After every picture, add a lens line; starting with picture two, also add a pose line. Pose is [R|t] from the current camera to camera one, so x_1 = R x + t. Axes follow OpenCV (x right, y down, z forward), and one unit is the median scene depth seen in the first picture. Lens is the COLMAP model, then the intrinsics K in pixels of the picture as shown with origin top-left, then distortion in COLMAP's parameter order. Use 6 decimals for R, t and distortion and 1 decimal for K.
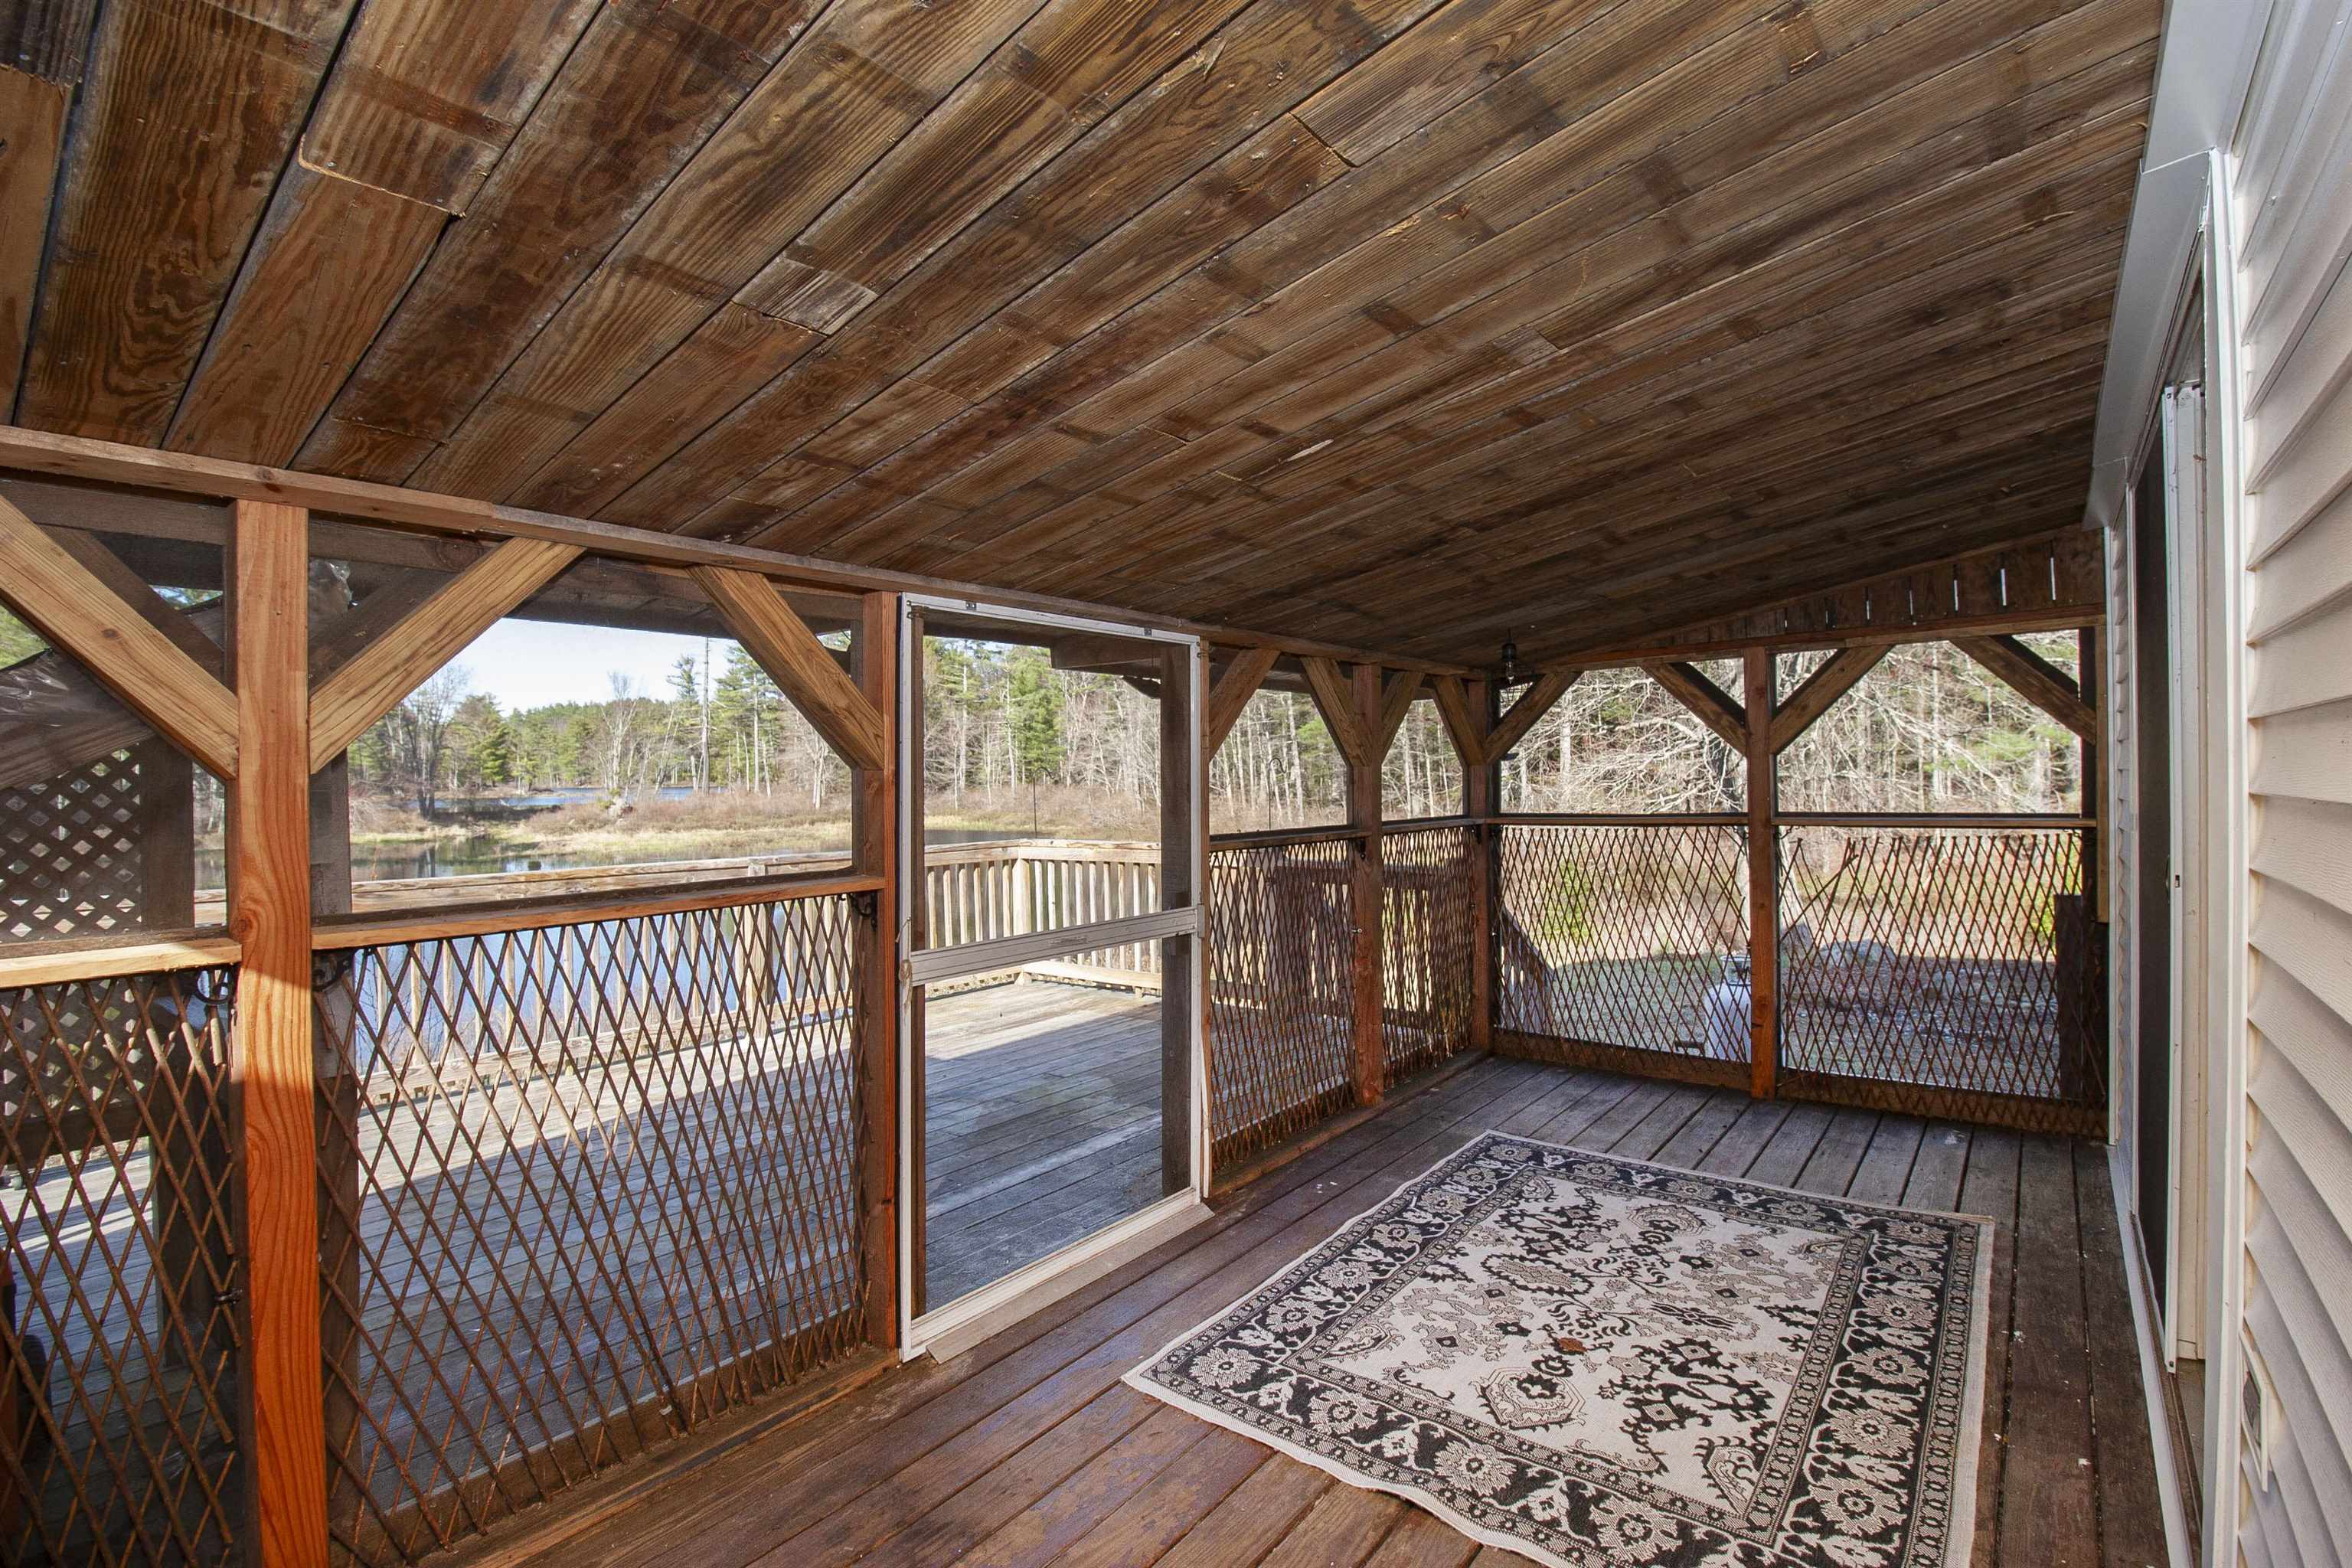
lens RADIAL K [[1128.8, 0, 1170.8], [0, 1128.8, 762.6], [0, 0, 1]] dist [-0.001074, -0.010432]
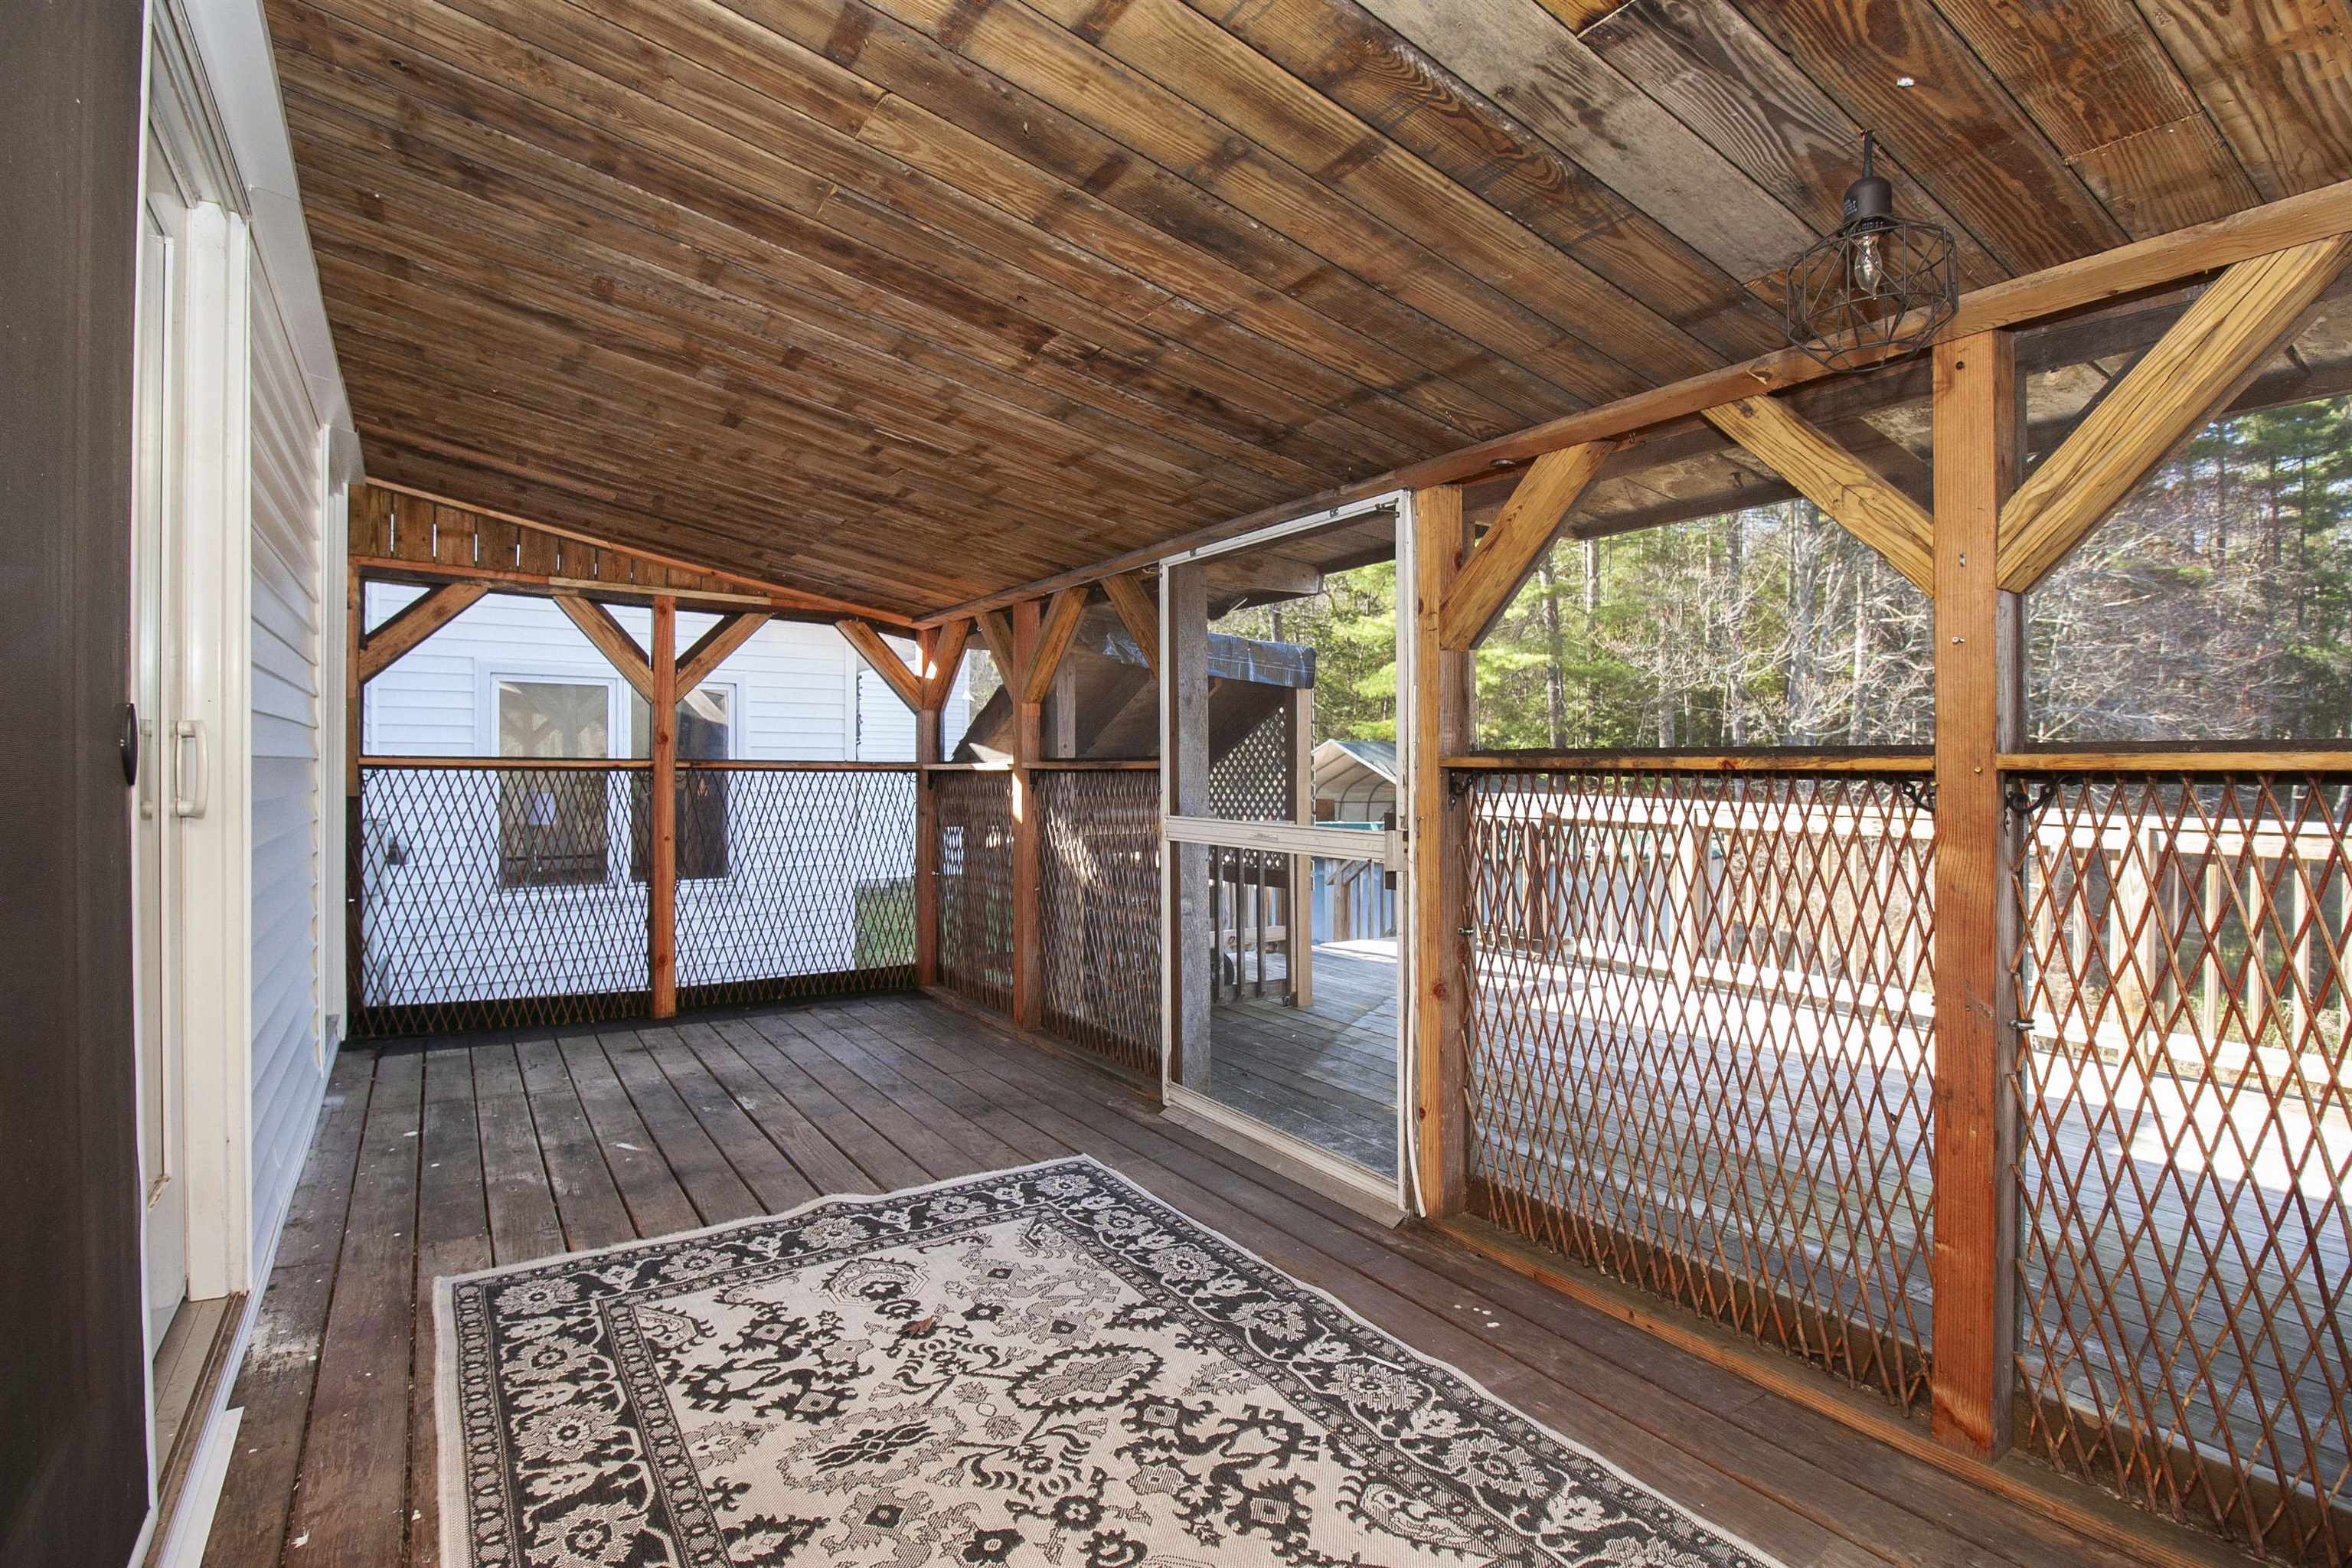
lens RADIAL K [[1128.8, 0, 1170.8], [0, 1128.8, 762.6], [0, 0, 1]] dist [-0.001074, -0.010432]
pose [[-0.329354, 0.002929, -0.944202, 1.150569], [0.001097, 0.999996, 0.002719, 0.105667], [0.944206, -0.000140, -0.329356, 1.551598]]
